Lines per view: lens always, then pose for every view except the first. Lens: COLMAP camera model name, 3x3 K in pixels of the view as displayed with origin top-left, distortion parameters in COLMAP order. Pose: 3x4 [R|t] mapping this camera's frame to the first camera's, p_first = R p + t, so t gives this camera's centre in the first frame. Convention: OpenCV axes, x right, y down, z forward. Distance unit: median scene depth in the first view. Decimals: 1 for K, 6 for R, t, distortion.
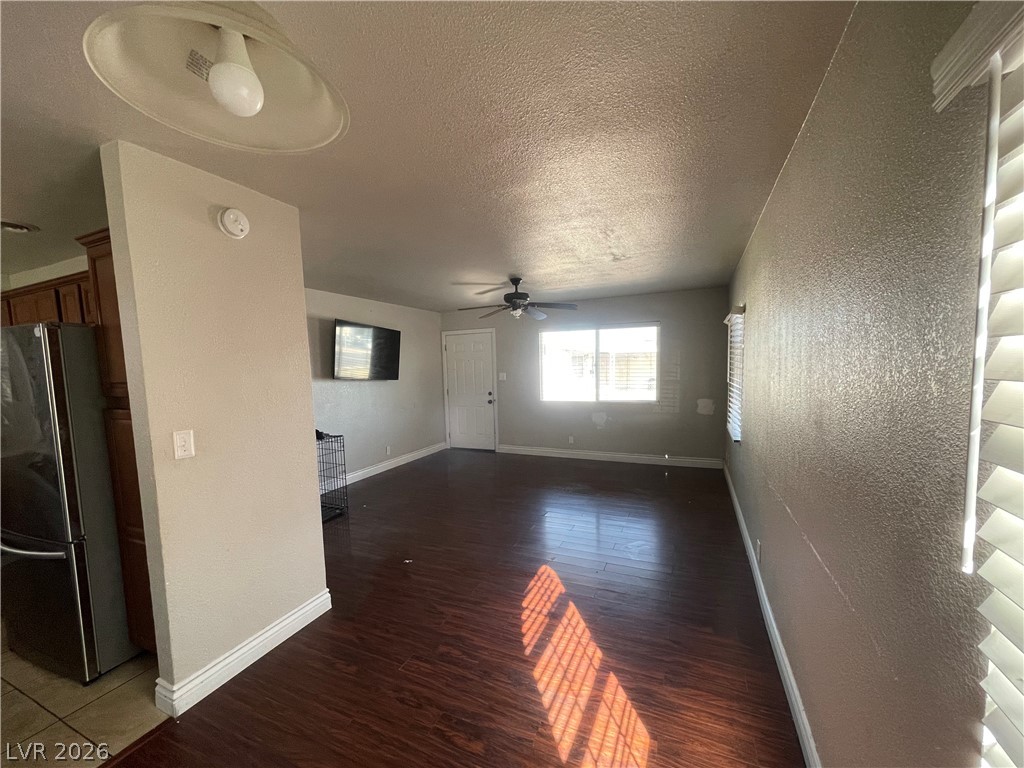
lens RADIAL K [[415.2, 0, 493.3], [0, 415.2, 404.9], [0, 0, 1]] dist [0.022621, 0.000245]
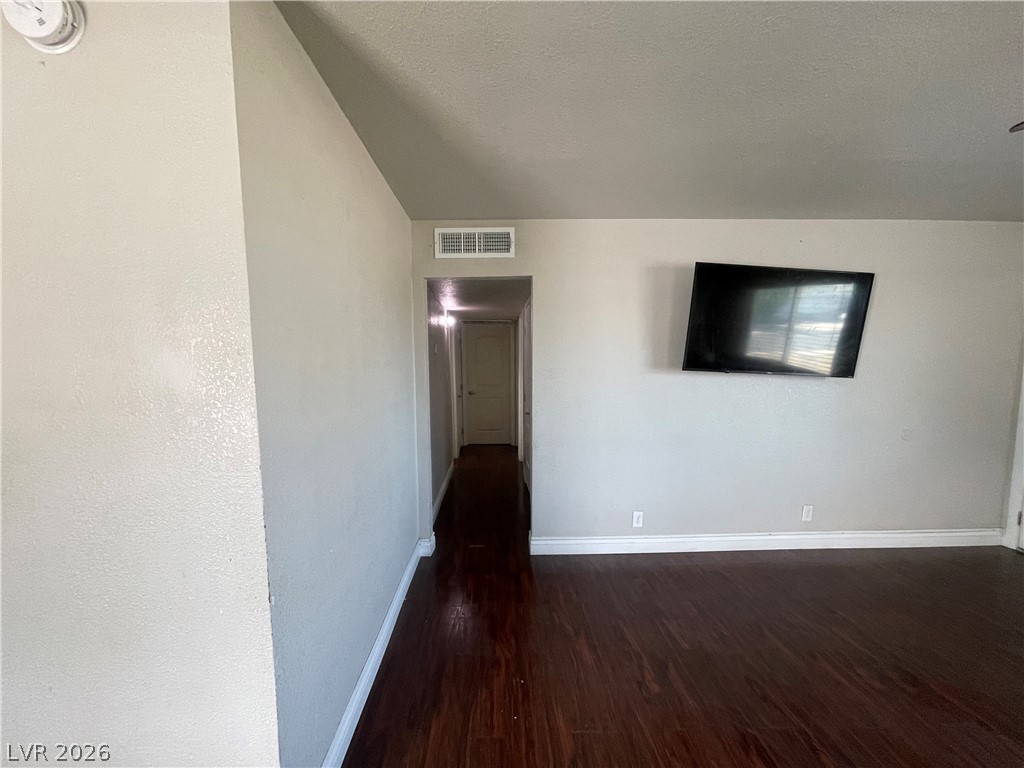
lens RADIAL K [[413.6, 0, 501.4], [0, 413.6, 405.3], [0, 0, 1]] dist [-0.010468, 0.000254]
pose [[0.447698, 0.120671, -0.886005, 0.017273], [-0.090427, 0.991883, 0.089398, -0.046627], [0.889601, 0.040095, 0.454976, 0.583374]]
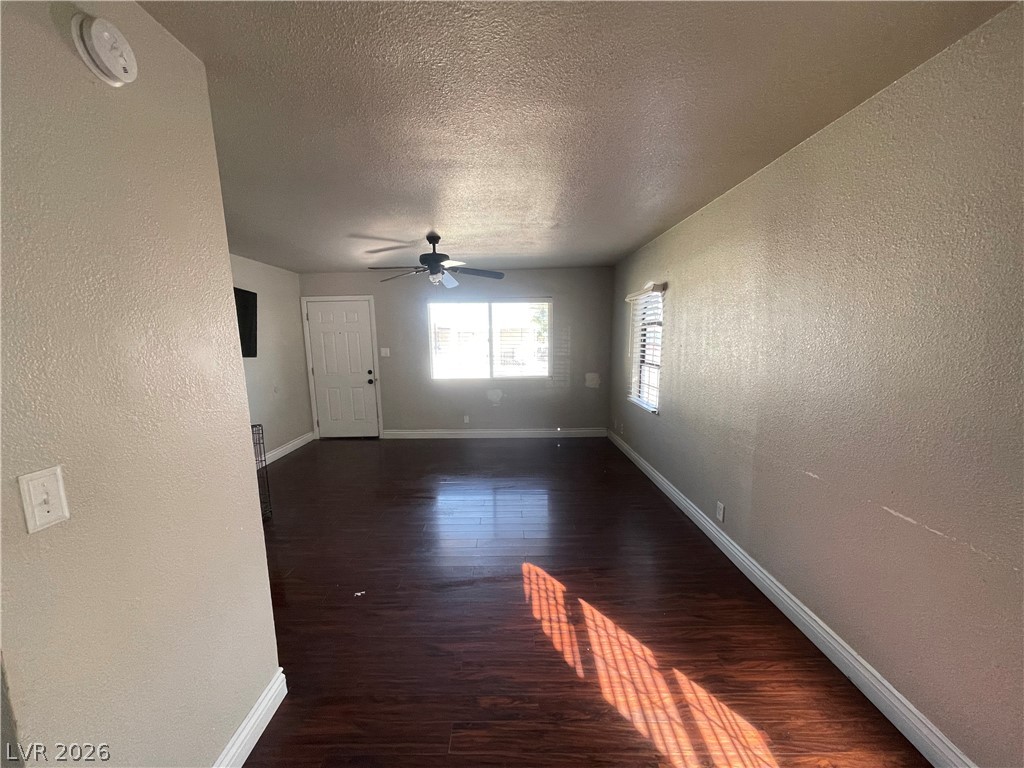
lens RADIAL K [[414.5, 0, 497.8], [0, 414.5, 408.3], [0, 0, 1]] dist [0.010757, 0.000129]
pose [[0.911153, -0.057143, 0.408086, -0.192474], [0.030161, 0.996930, 0.072253, -0.010673], [-0.410962, -0.053525, 0.910080, 0.154359]]
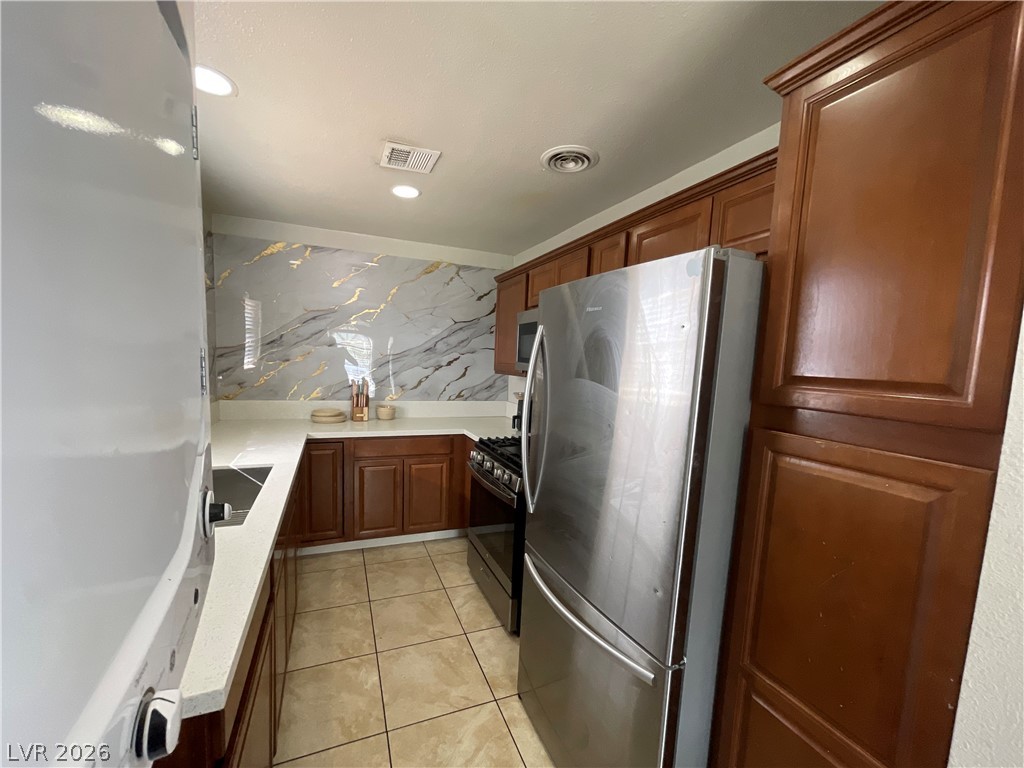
lens RADIAL K [[413.7, 0, 504.0], [0, 413.7, 404.9], [0, 0, 1]] dist [-0.000653, -0.000068]
pose [[0.740650, 0.135303, -0.658126, -0.373399], [-0.127362, 0.990027, 0.060205, -0.003420], [0.659709, 0.039229, 0.750497, 0.203692]]
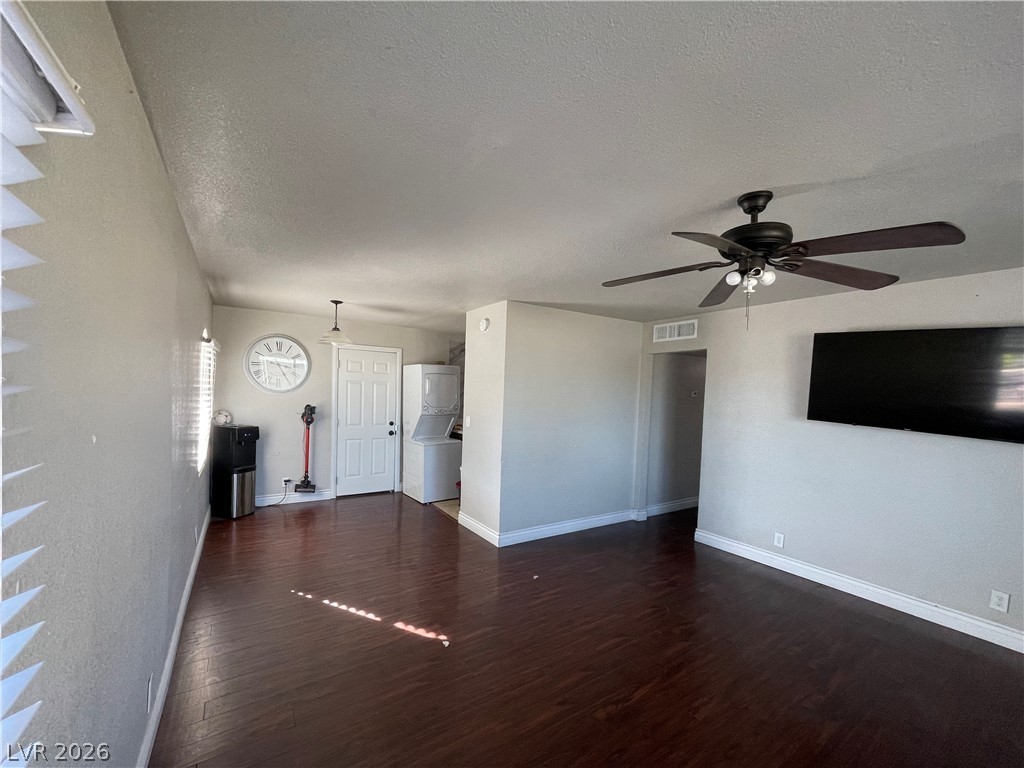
lens RADIAL K [[415.2, 0, 493.3], [0, 415.2, 404.9], [0, 0, 1]] dist [0.022621, 0.000245]
pose [[-0.543661, 0.039206, -0.838389, 0.538750], [-0.094888, 0.989633, 0.107810, -0.122247], [0.833924, 0.138165, -0.534305, 1.037223]]
